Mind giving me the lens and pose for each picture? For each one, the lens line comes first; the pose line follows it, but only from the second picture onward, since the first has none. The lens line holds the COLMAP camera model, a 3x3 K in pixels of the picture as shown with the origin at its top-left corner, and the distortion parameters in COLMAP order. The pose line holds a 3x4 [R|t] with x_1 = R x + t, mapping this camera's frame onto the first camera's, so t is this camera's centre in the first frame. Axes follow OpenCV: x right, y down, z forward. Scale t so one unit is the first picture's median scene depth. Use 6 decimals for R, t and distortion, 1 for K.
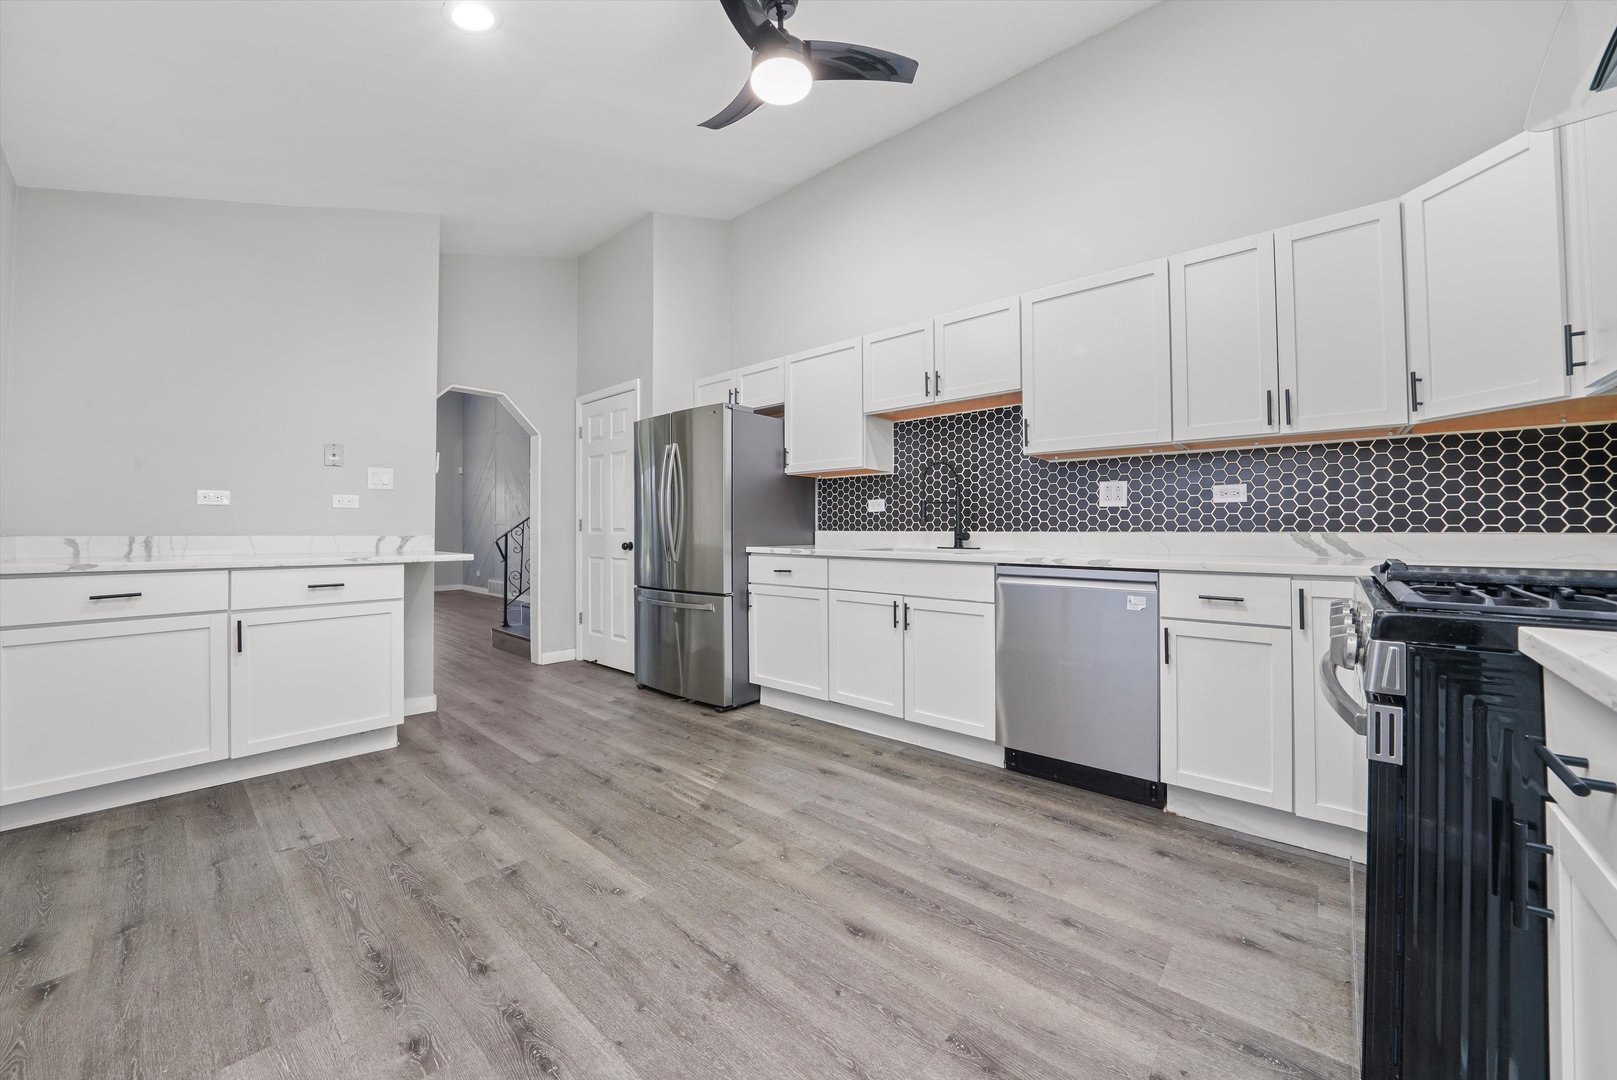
lens RADIAL K [[584.2, 0, 814.5], [0, 584.2, 525.4], [0, 0, 1]] dist [-0.021728, 0.002669]
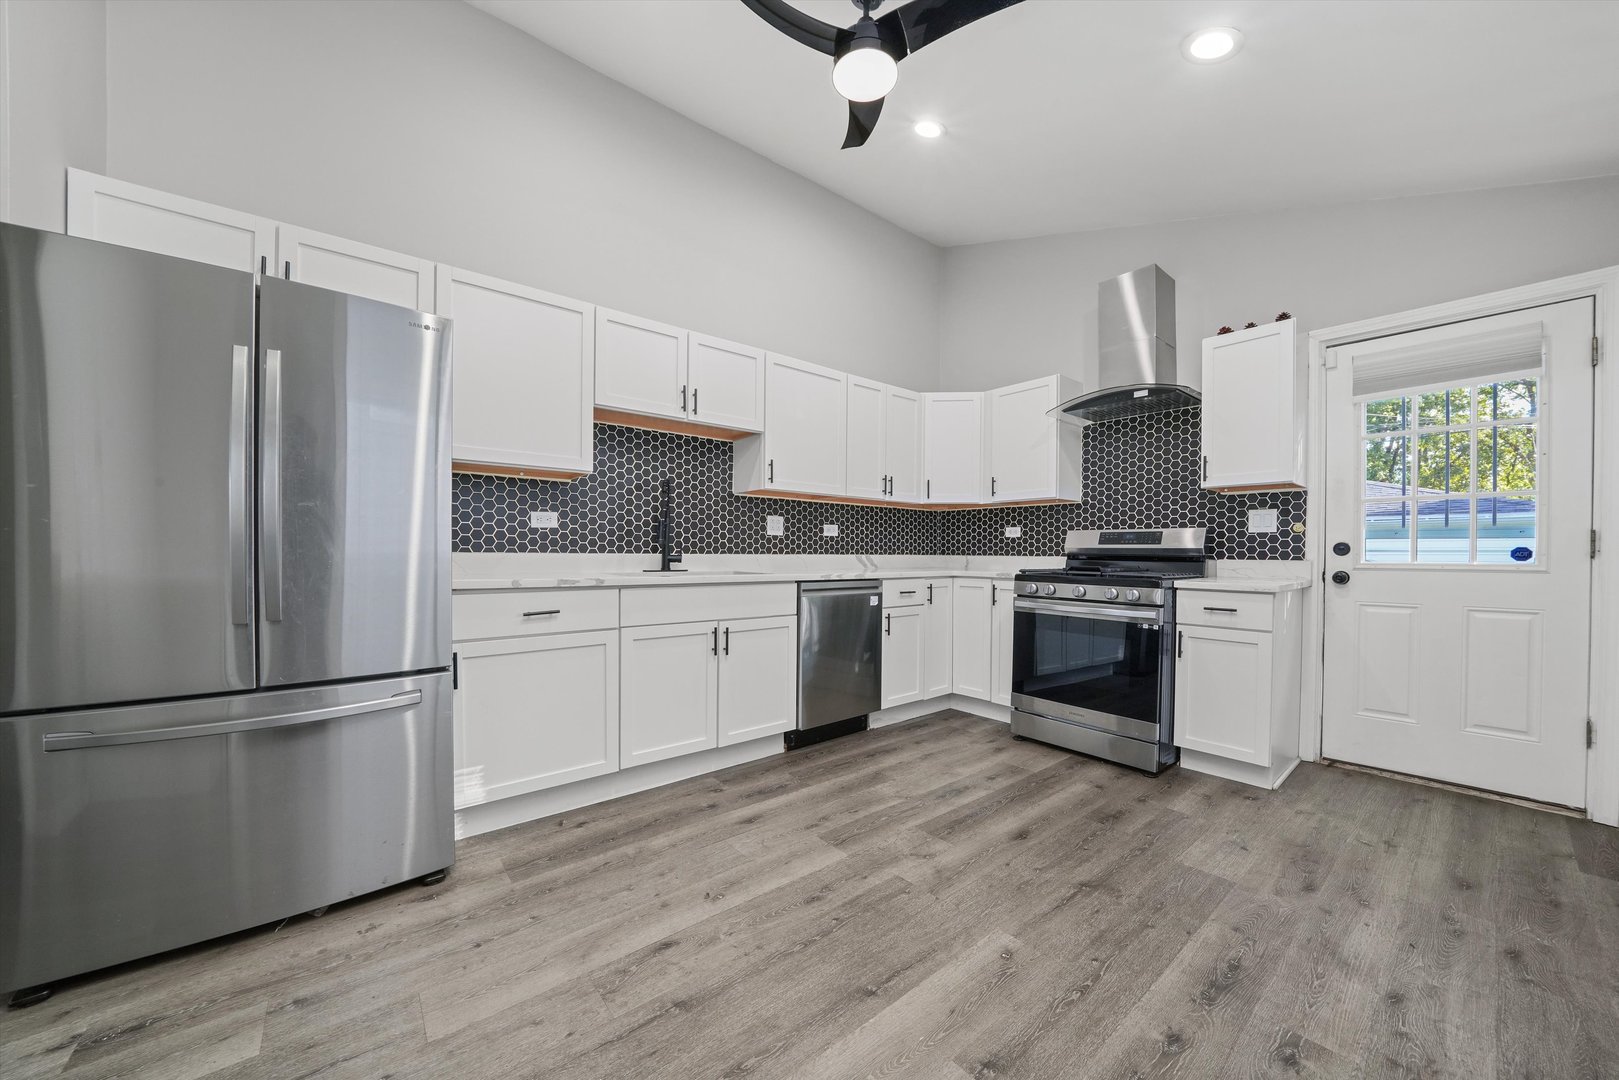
lens RADIAL K [[573.9, 0, 799.3], [0, 573.9, 560.1], [0, 0, 1]] dist [-0.022795, 0.003275]
pose [[0.188840, -0.012000, 0.981935, -0.786787], [-0.014877, 0.999776, 0.015080, 0.004148], [-0.981895, -0.017456, 0.188619, 0.722381]]
